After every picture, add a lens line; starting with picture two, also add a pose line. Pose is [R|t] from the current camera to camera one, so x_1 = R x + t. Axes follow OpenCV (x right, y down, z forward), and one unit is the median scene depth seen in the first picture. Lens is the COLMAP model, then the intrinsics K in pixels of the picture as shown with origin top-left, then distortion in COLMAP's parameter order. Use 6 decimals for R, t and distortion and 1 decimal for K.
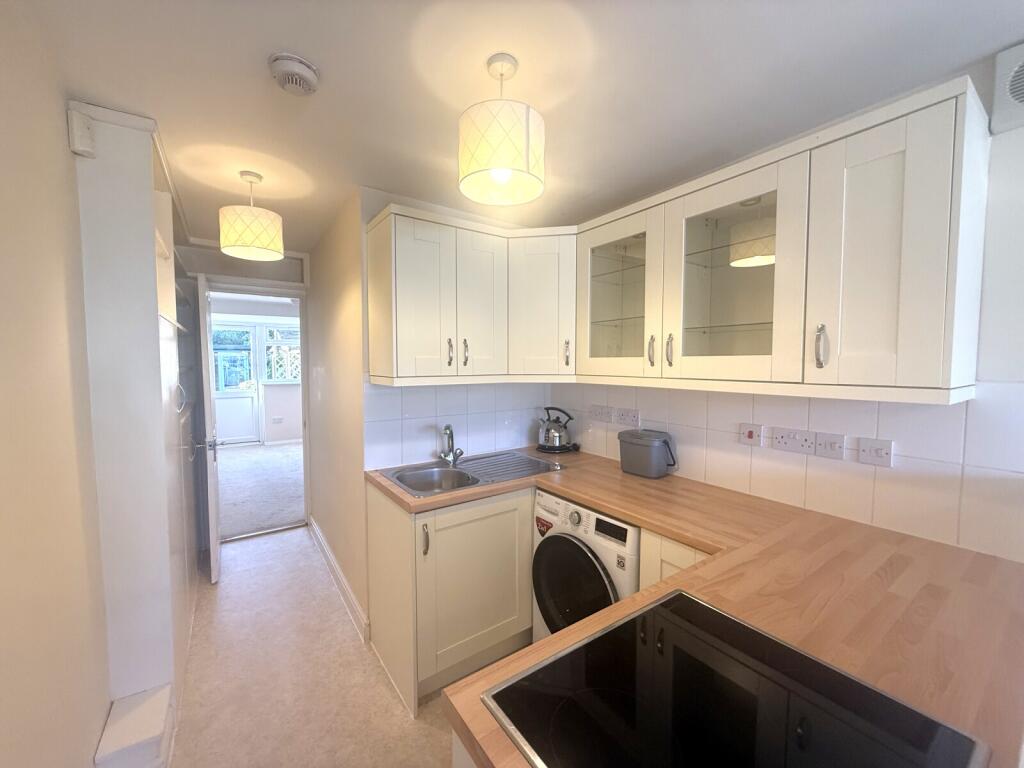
lens RADIAL K [[409.2, 0, 512.0], [0, 409.2, 384.0], [0, 0, 1]] dist [-0.001729, 0.000021]
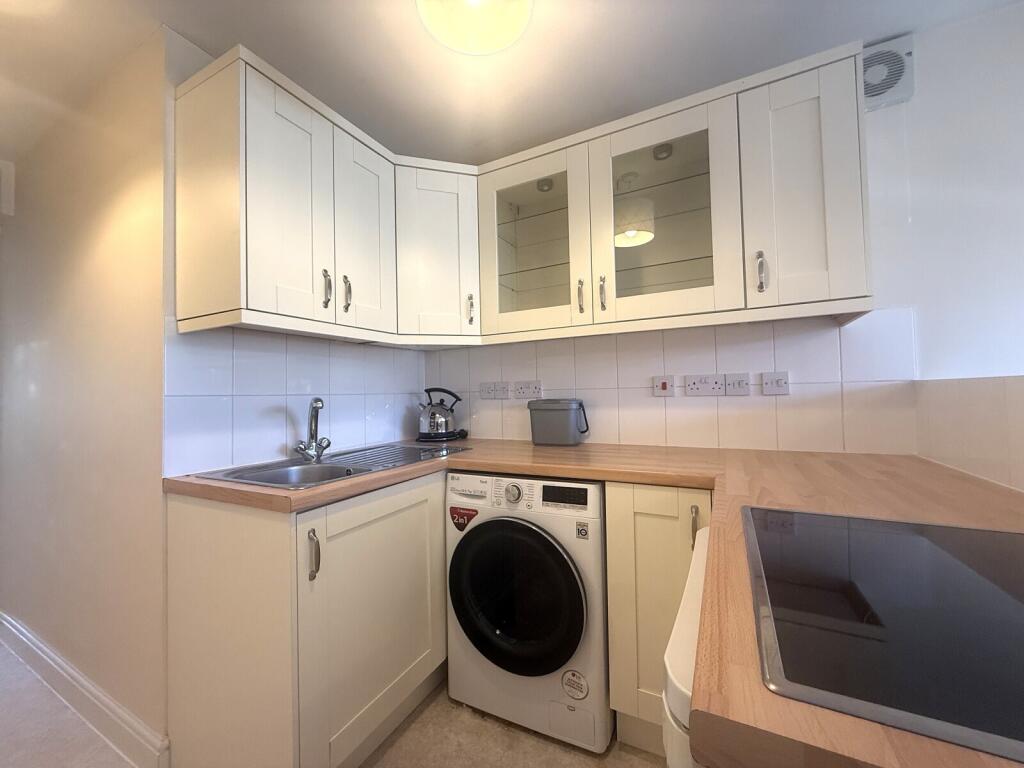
lens RADIAL K [[409.2, 0, 512.0], [0, 409.2, 384.0], [0, 0, 1]] dist [-0.001729, 0.000021]
pose [[0.889632, -0.010549, 0.456557, -0.190263], [0.048435, 0.996274, -0.071360, 0.152422], [-0.454103, 0.085597, 0.886828, 0.239286]]
